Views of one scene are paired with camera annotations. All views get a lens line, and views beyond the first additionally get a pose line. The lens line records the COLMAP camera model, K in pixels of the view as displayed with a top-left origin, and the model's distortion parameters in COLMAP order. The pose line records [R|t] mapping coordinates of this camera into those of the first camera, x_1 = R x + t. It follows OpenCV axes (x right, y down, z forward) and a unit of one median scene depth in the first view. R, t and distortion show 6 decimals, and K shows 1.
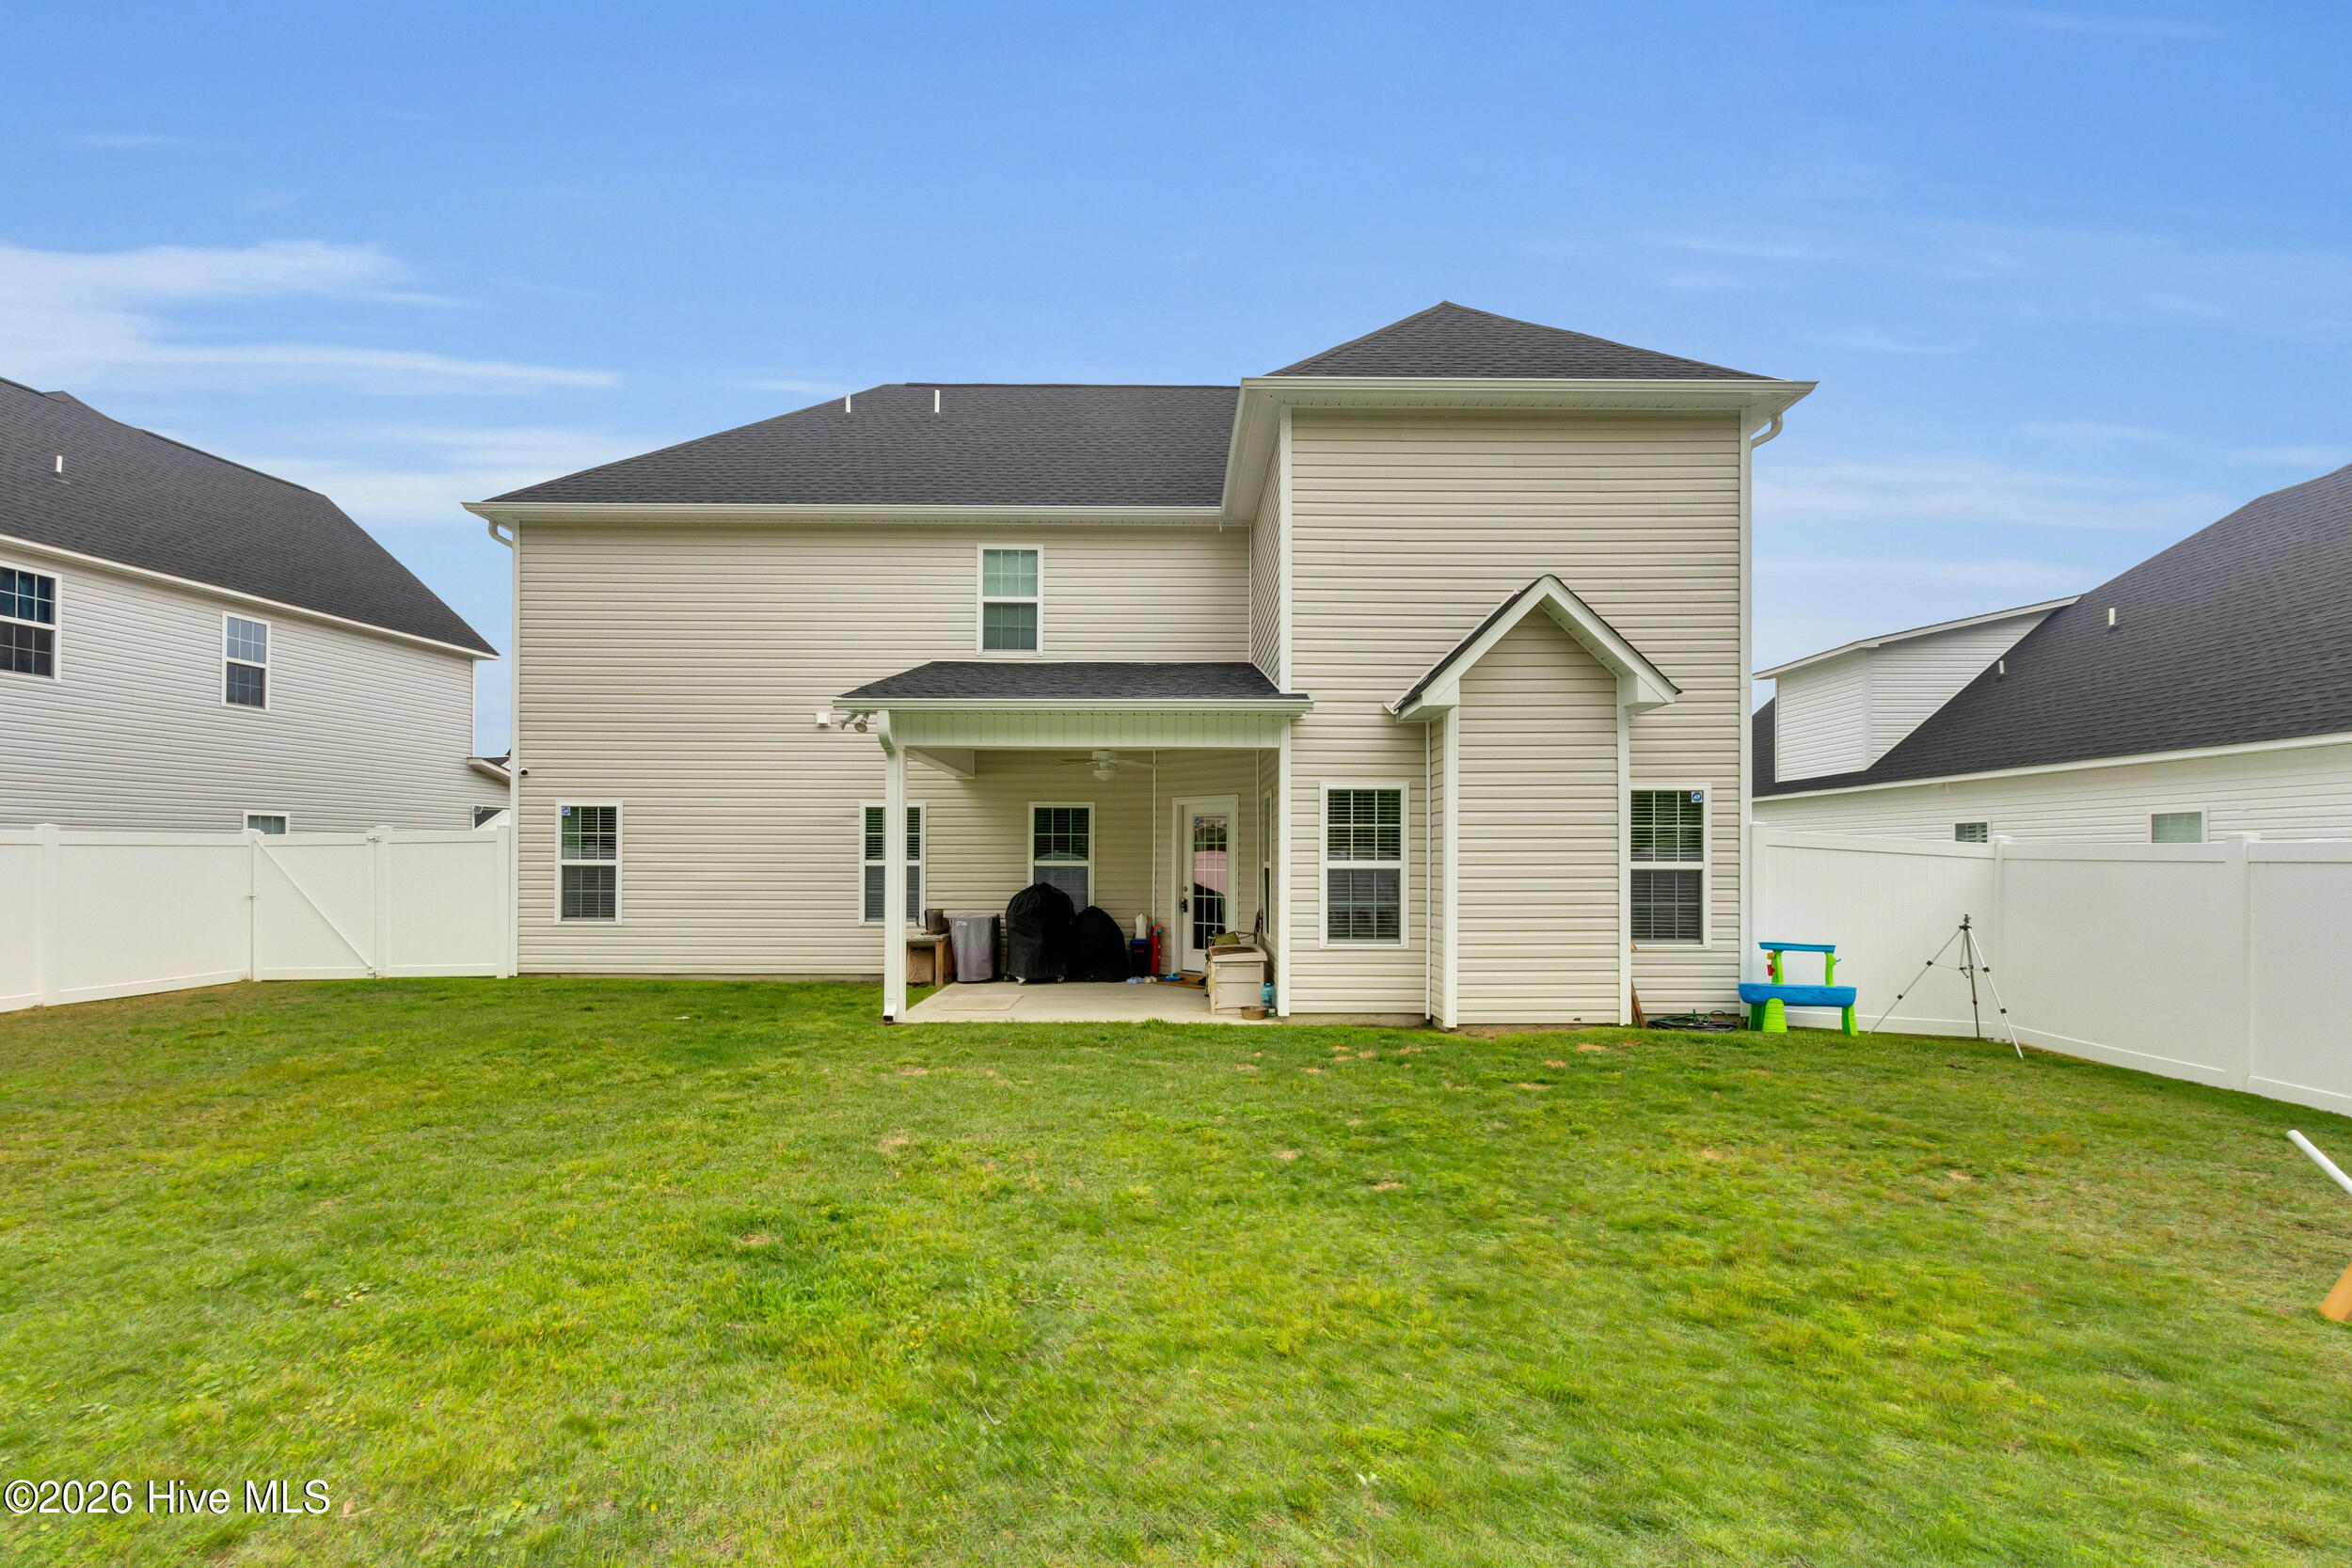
lens RADIAL K [[1094.7, 0, 1176.5], [0, 1094.7, 861.6], [0, 0, 1]] dist [0.006266, -0.000959]
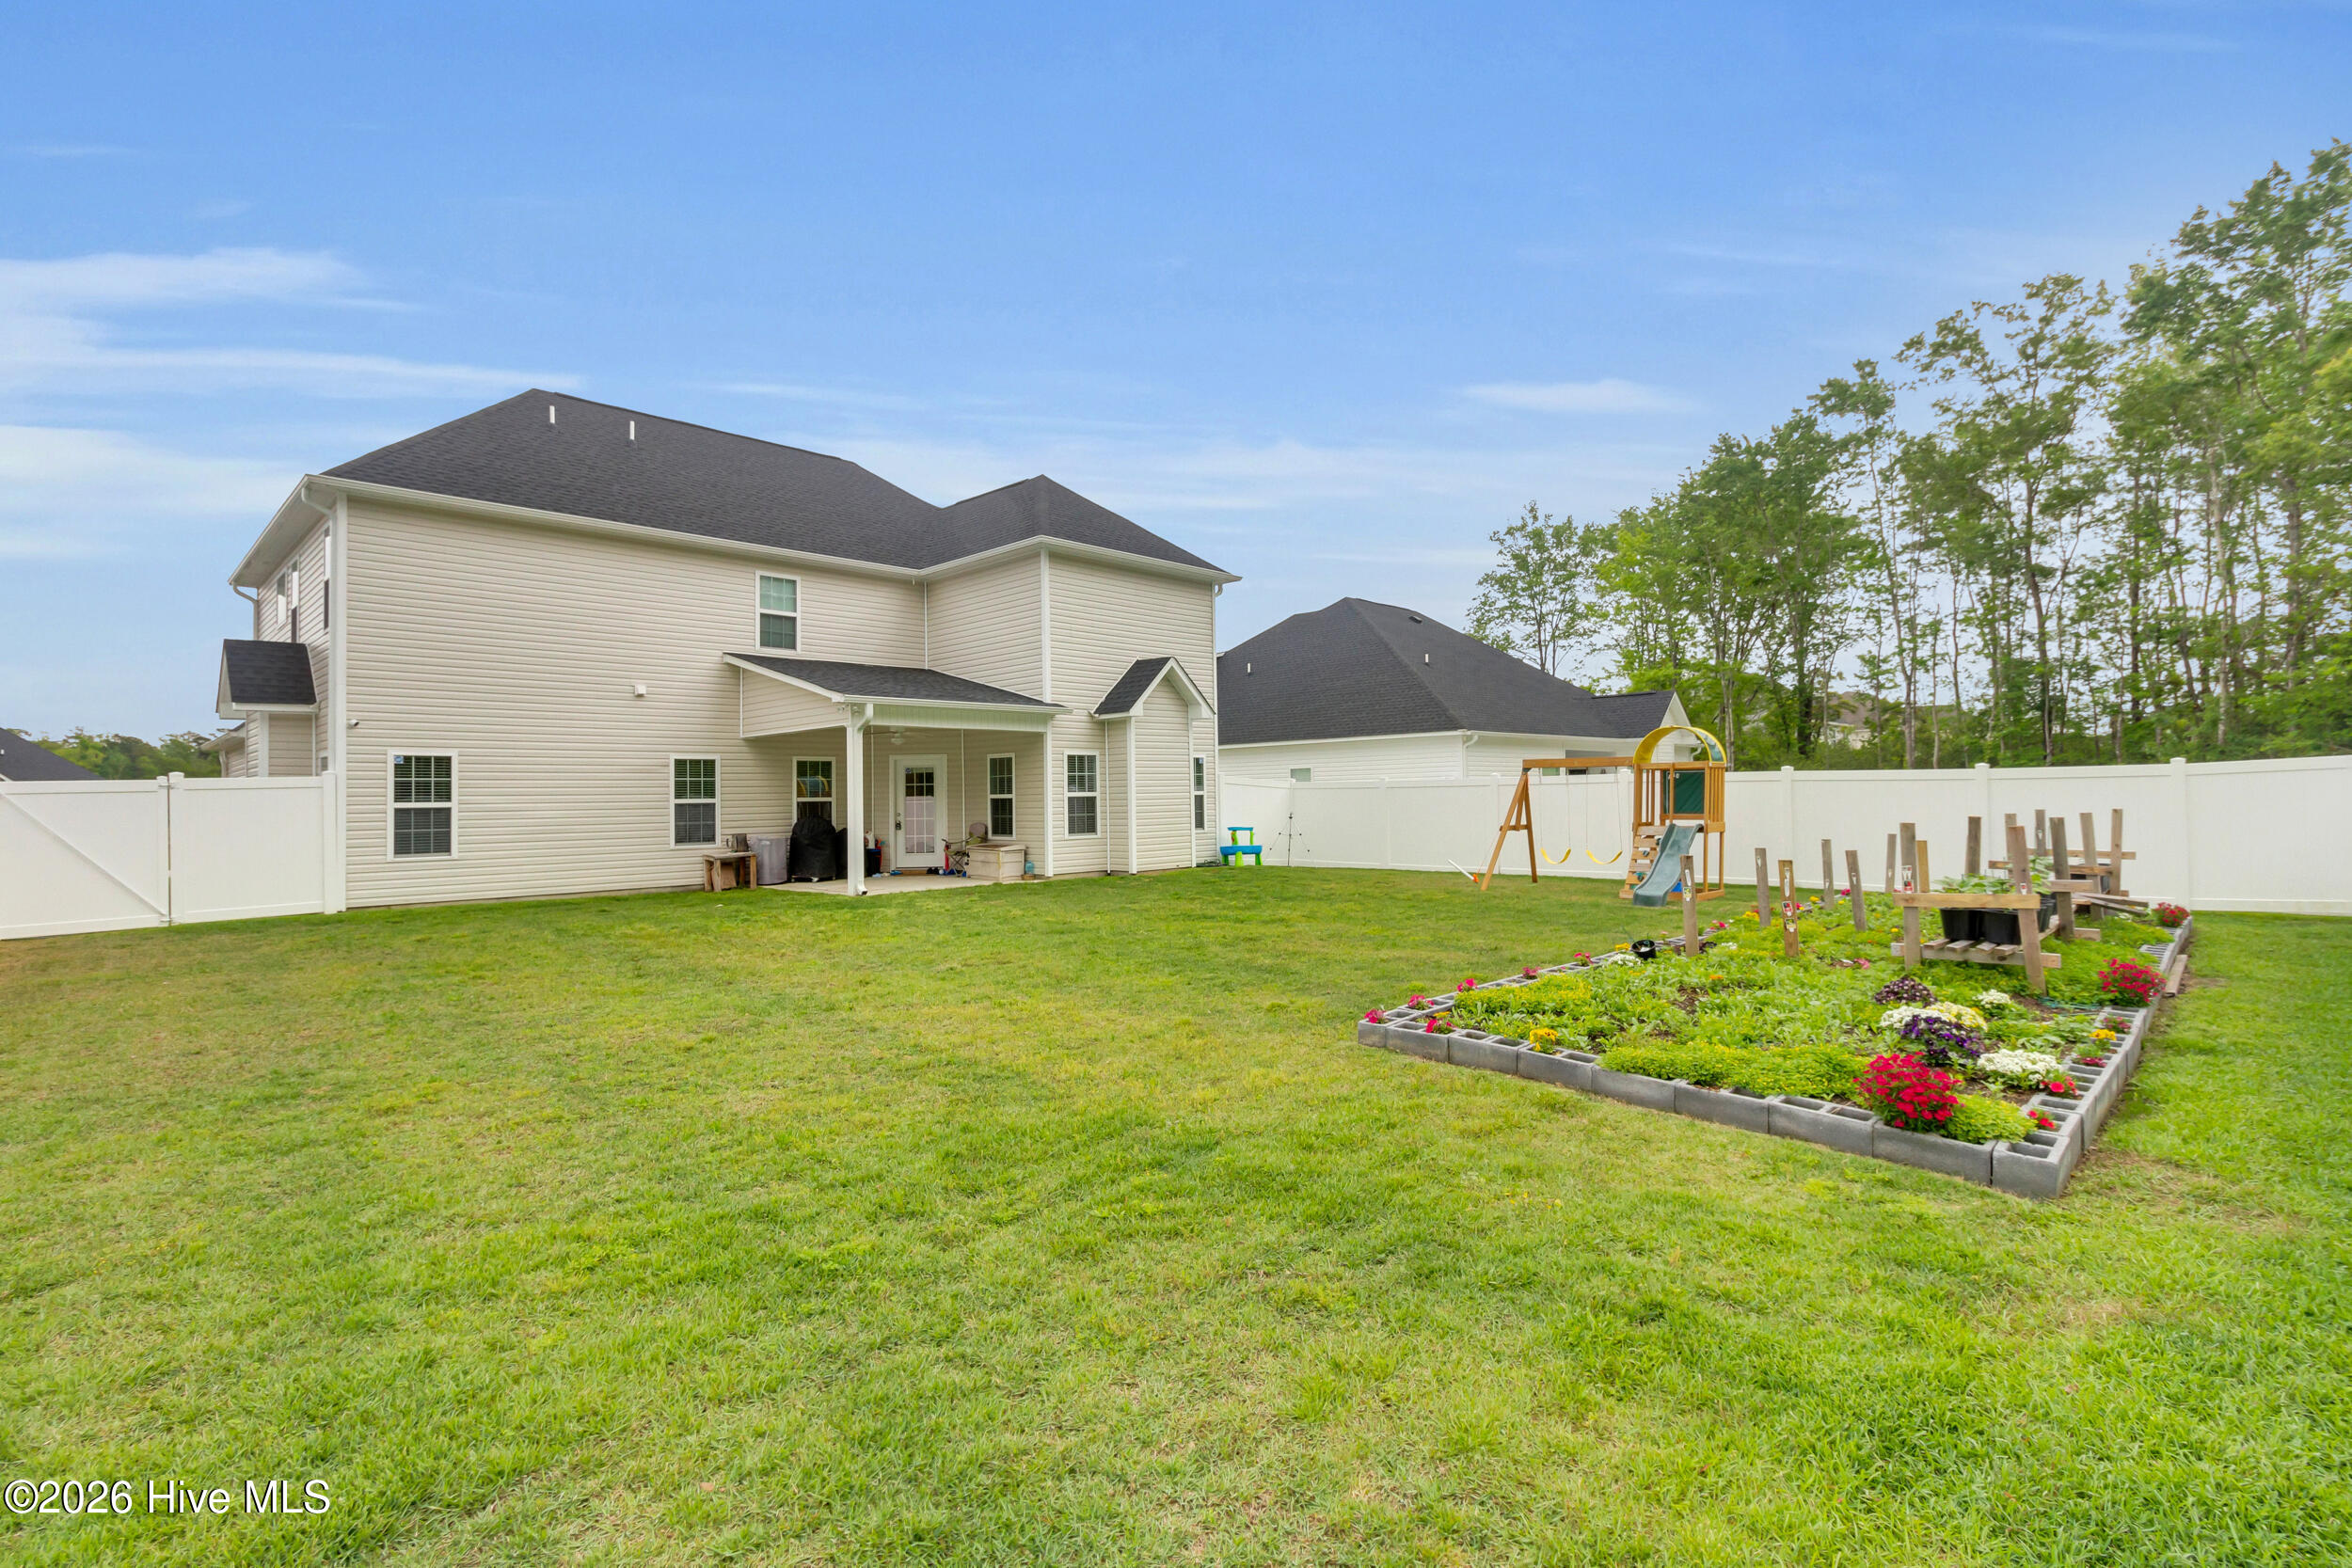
lens RADIAL K [[1094.7, 0, 1165.0], [0, 1094.7, 784.6], [0, 0, 1]] dist [0.006266, -0.000959]
pose [[0.715547, -0.004786, 0.698549, -0.814257], [0.023551, 0.999573, -0.017276, 0.017473], [-0.698168, 0.028814, 0.715354, -0.359143]]
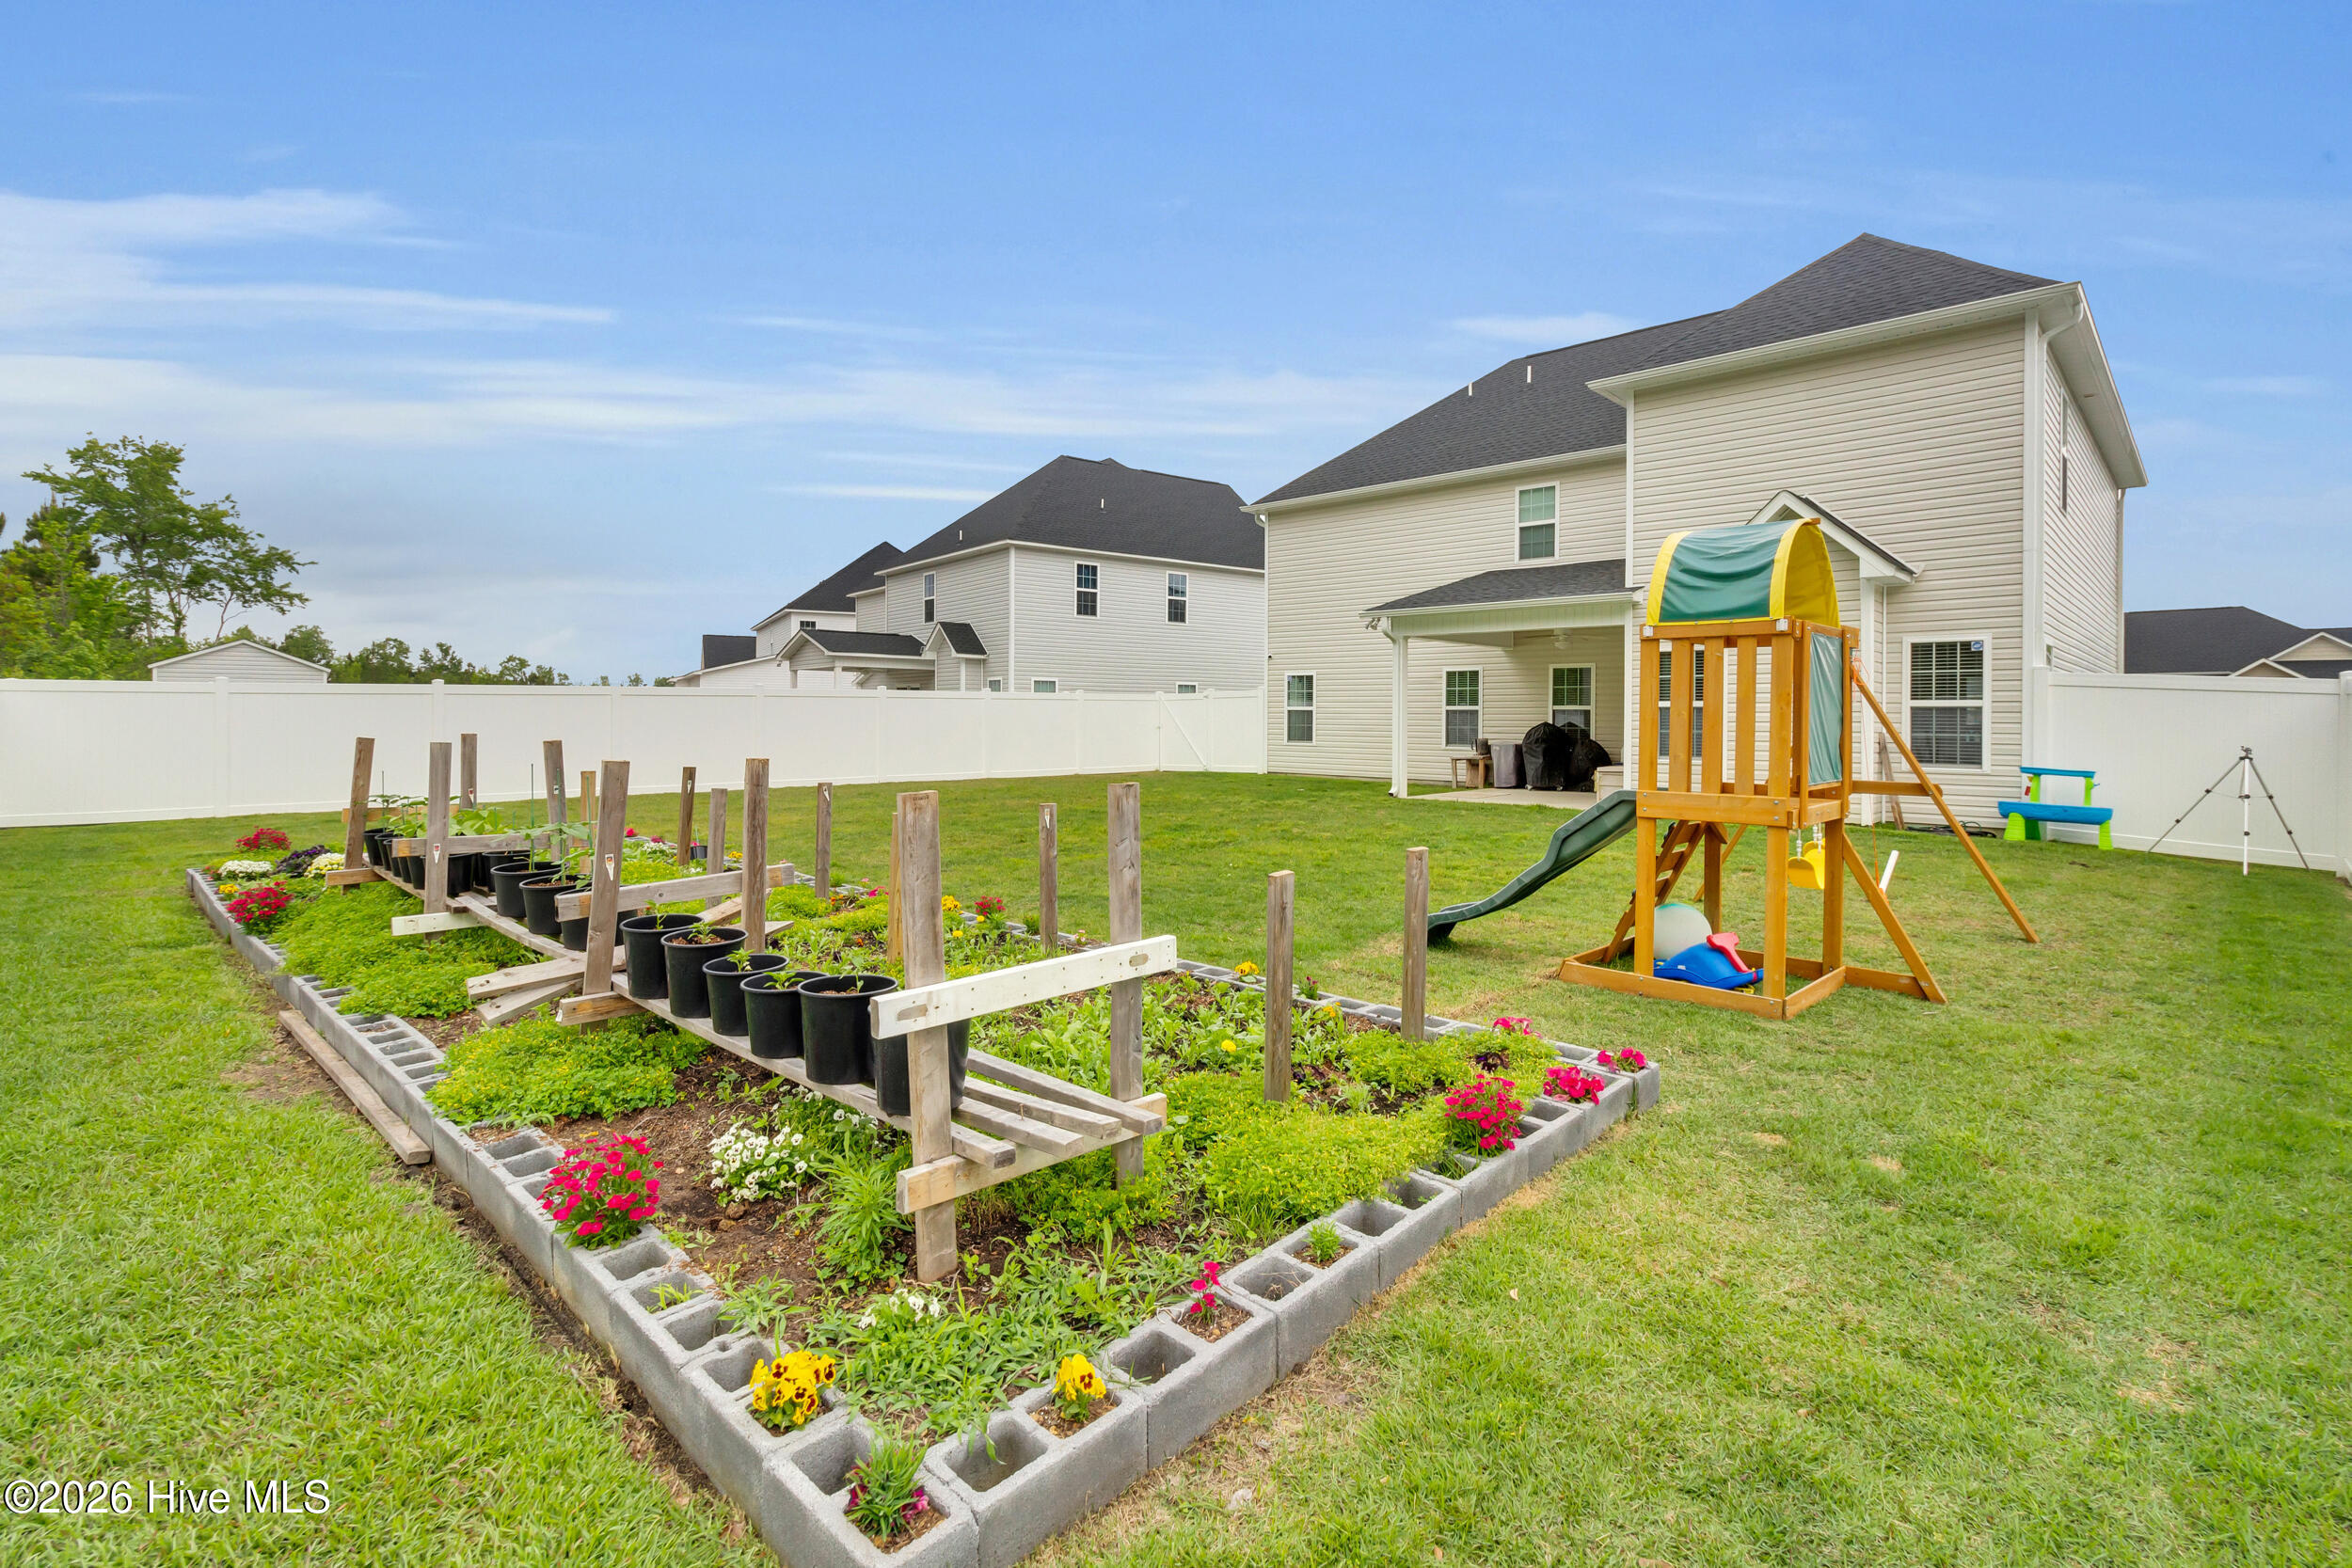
lens RADIAL K [[1094.7, 0, 1173.5], [0, 1094.7, 723.1], [0, 0, 1]] dist [0.006266, -0.000959]
pose [[0.719005, 0.004982, -0.694987, 0.523357], [-0.002819, 0.999987, 0.004253, 0.017522], [0.694999, -0.001099, 0.719010, -0.370974]]
